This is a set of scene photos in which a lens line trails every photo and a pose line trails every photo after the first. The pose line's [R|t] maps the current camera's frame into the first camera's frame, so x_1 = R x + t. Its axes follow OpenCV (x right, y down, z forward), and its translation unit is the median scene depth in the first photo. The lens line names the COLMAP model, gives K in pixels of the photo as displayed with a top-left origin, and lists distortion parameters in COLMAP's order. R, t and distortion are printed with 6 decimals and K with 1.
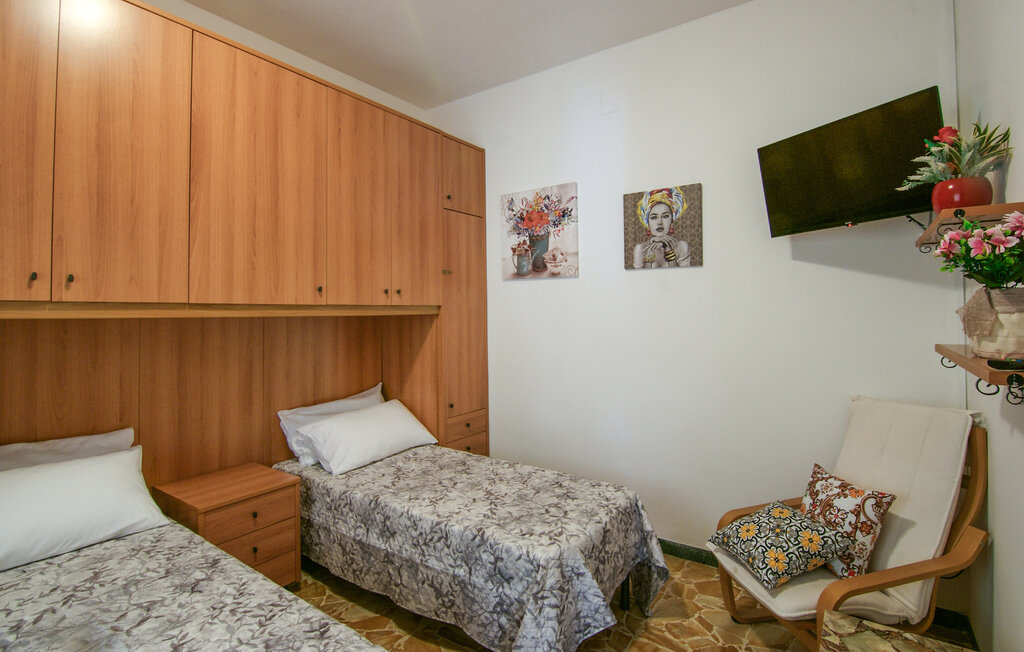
lens RADIAL K [[498.2, 0, 513.7], [0, 498.2, 314.3], [0, 0, 1]] dist [-0.002165, -0.000659]
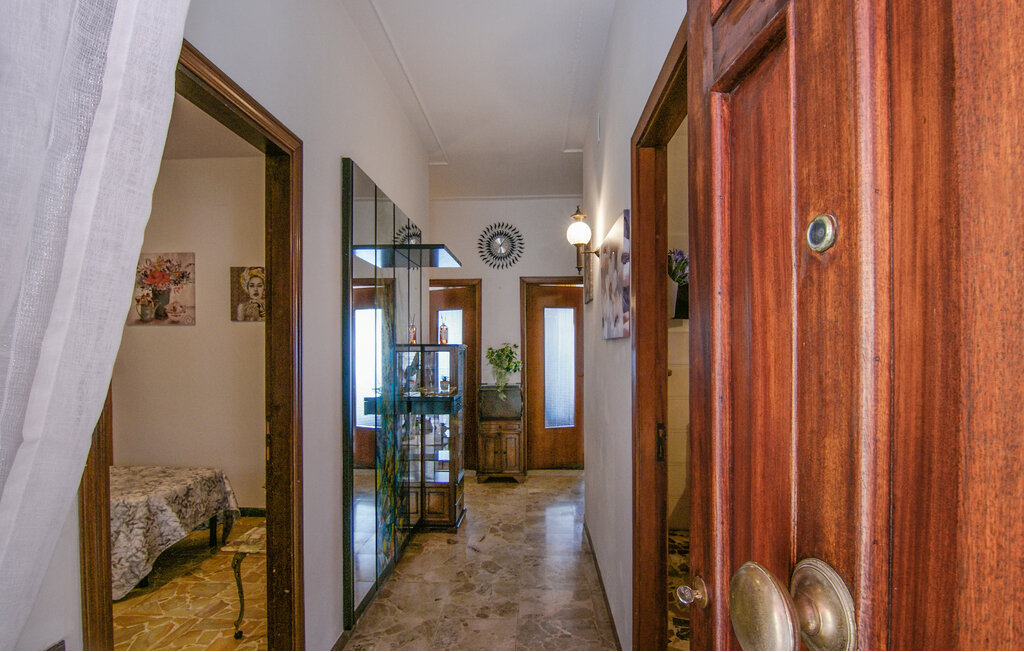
lens RADIAL K [[519.0, 0, 510.9], [0, 519.0, 348.3], [0, 0, 1]] dist [-0.001624, -0.000492]
pose [[0.848038, 0.001281, 0.529935, 0.122607], [0.000113, 0.999997, -0.002598, -0.010242], [-0.529936, 0.002263, 0.848035, -0.669170]]
